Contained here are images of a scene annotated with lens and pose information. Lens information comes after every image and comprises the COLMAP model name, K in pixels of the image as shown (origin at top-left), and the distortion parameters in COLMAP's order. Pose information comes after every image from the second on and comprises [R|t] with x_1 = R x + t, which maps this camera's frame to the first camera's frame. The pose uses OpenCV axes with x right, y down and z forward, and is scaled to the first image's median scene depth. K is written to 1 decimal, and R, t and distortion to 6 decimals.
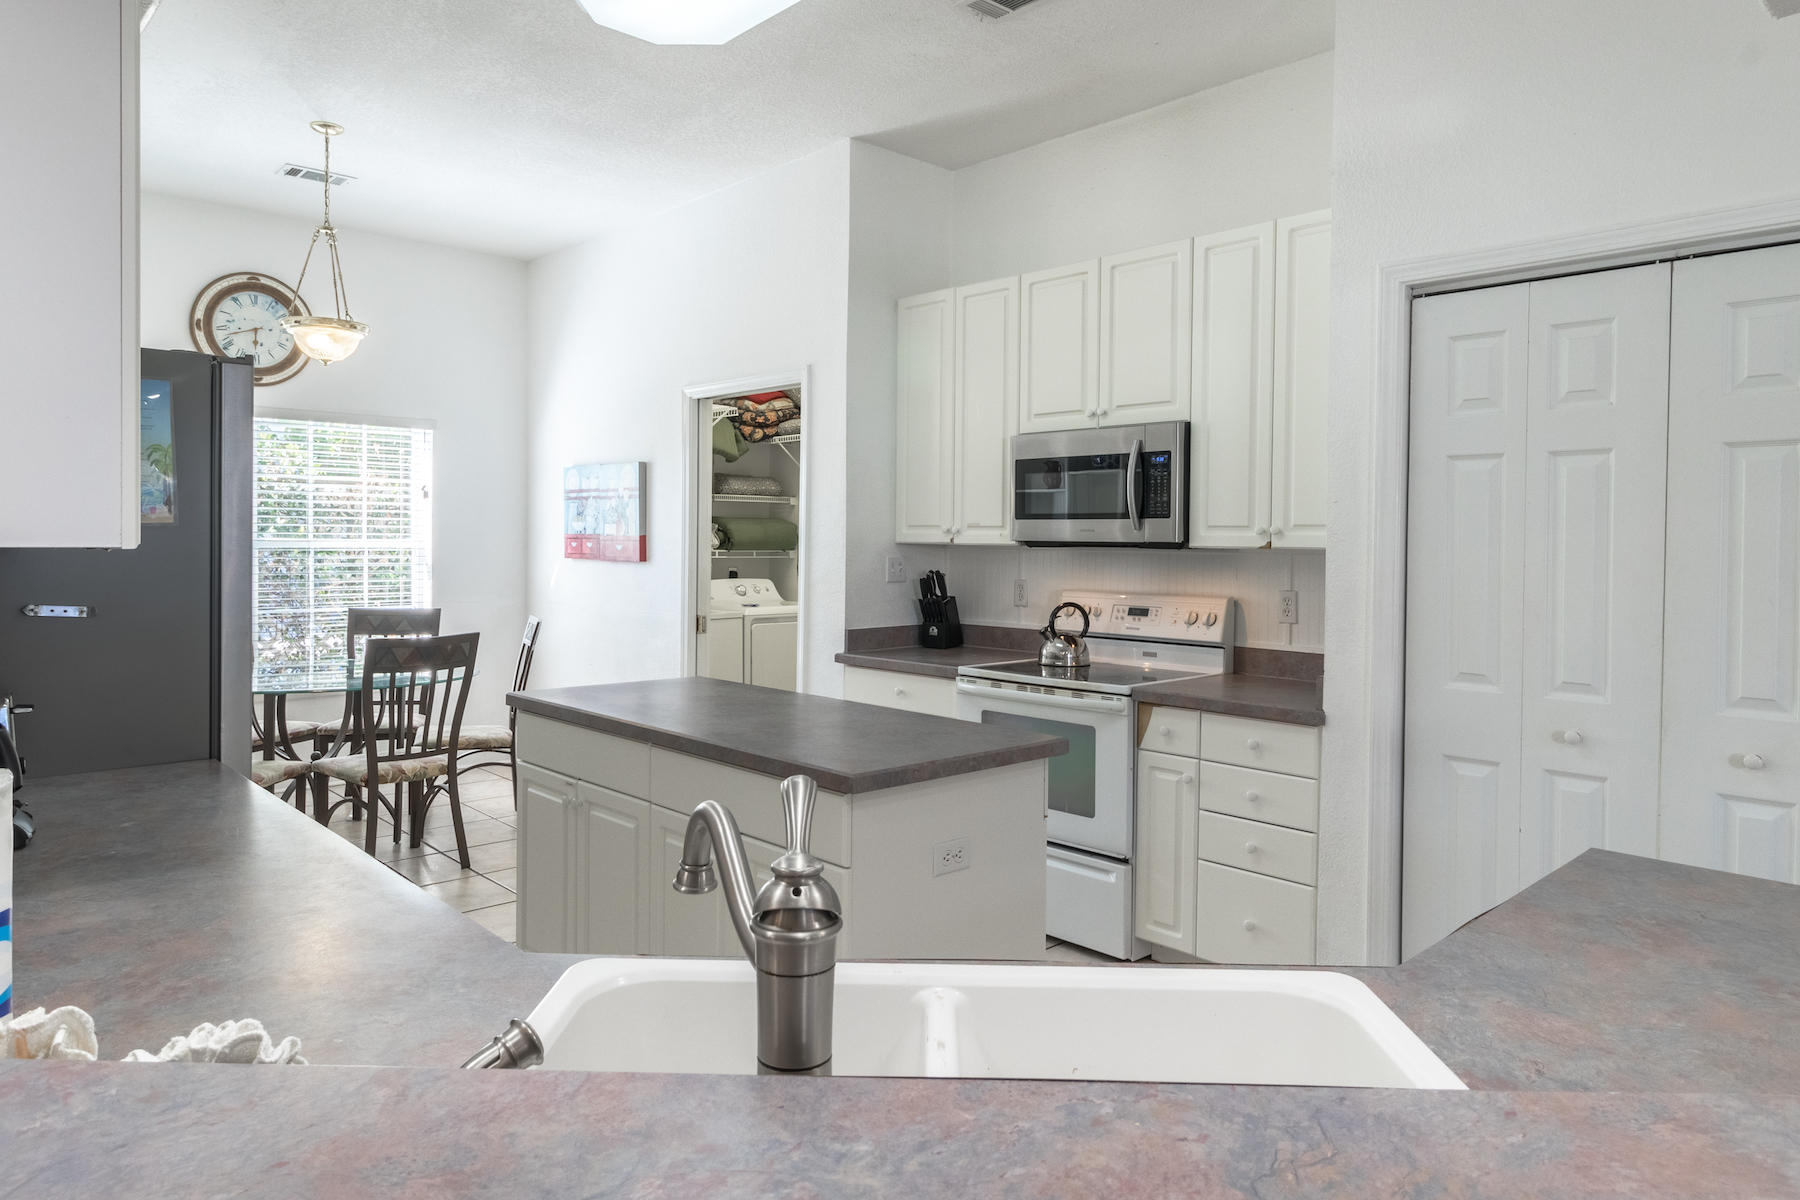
lens RADIAL K [[1151.8, 0, 907.2], [0, 1151.8, 588.1], [0, 0, 1]] dist [0.000047, 0.002048]
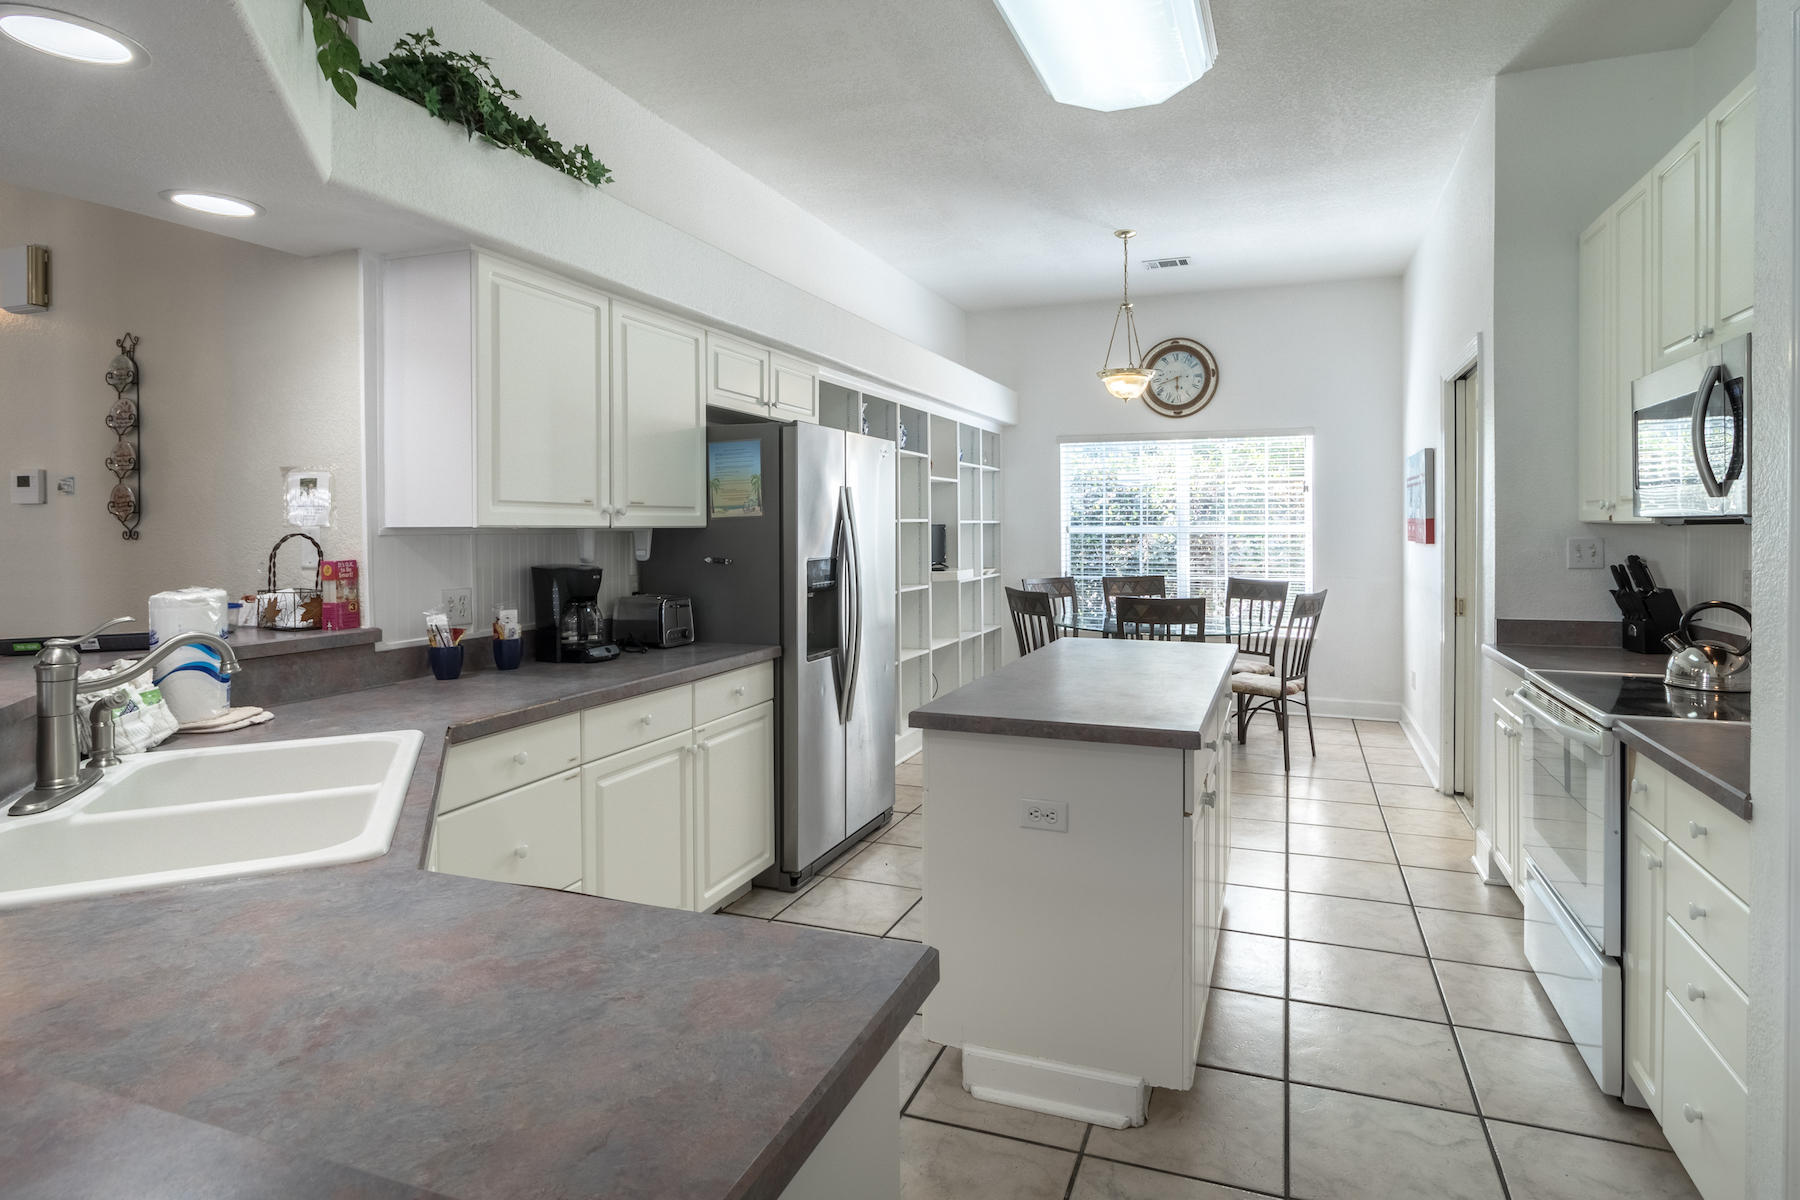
lens RADIAL K [[938.2, 0, 937.5], [0, 938.2, 541.5], [0, 0, 1]] dist [-0.002197, 0.001523]
pose [[0.445450, 0.005668, -0.895289, 0.429488], [-0.031679, 0.999454, -0.009434, -0.004096], [0.894746, 0.032564, 0.445386, 0.292872]]
